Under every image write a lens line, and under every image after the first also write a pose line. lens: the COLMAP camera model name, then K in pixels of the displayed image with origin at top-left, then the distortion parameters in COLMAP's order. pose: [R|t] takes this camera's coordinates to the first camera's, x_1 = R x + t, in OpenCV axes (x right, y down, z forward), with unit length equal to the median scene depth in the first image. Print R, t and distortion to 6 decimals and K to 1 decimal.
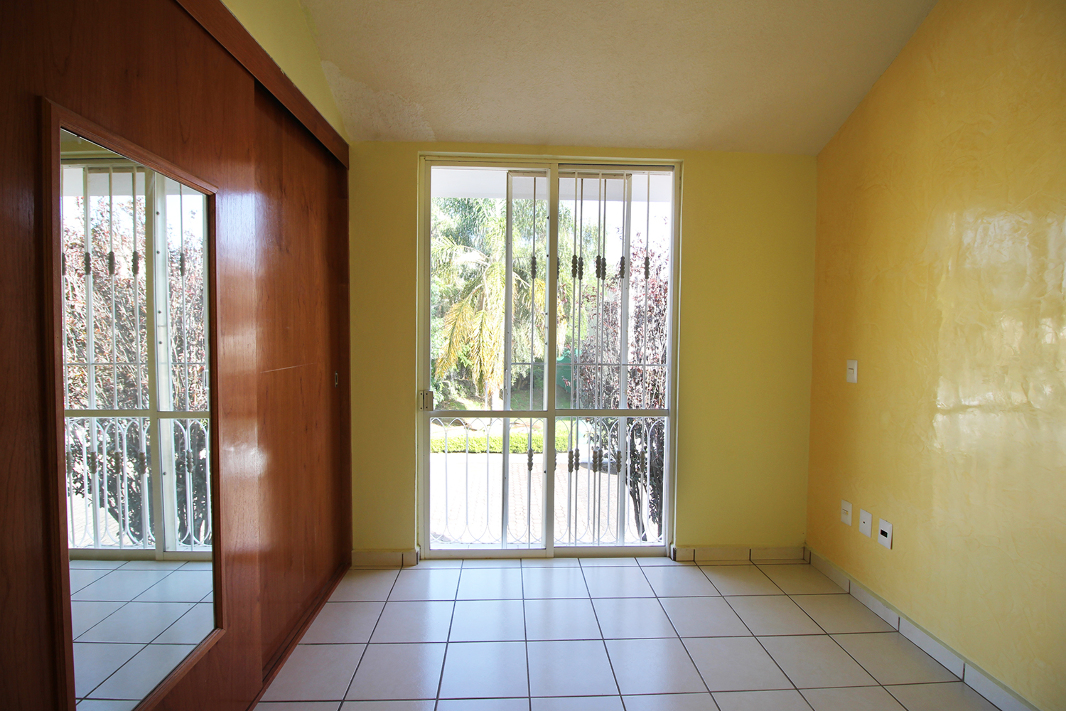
lens RADIAL K [[508.3, 0, 530.0], [0, 508.3, 354.4], [0, 0, 1]] dist [-0.012753, -0.005379]
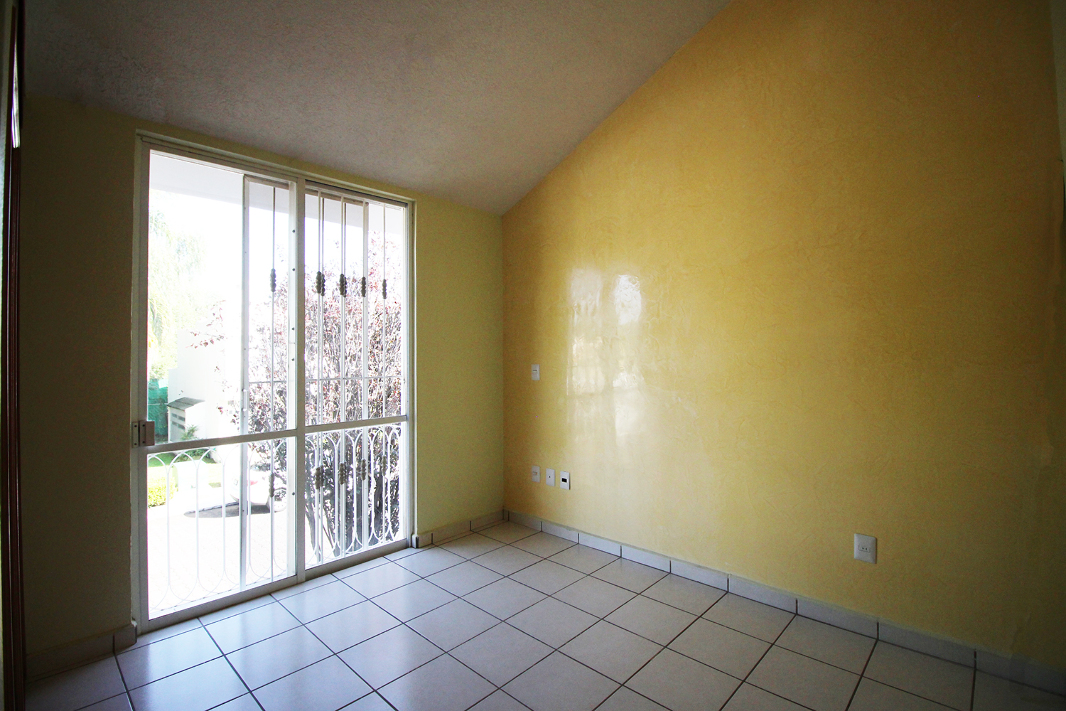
lens RADIAL K [[508.3, 0, 530.8], [0, 508.3, 349.9], [0, 0, 1]] dist [-0.012753, -0.005379]
pose [[0.713706, -0.012677, 0.700330, -0.322463], [0.049147, 0.998278, -0.032016, 0.014645], [-0.698719, 0.057269, 0.713101, -0.008855]]
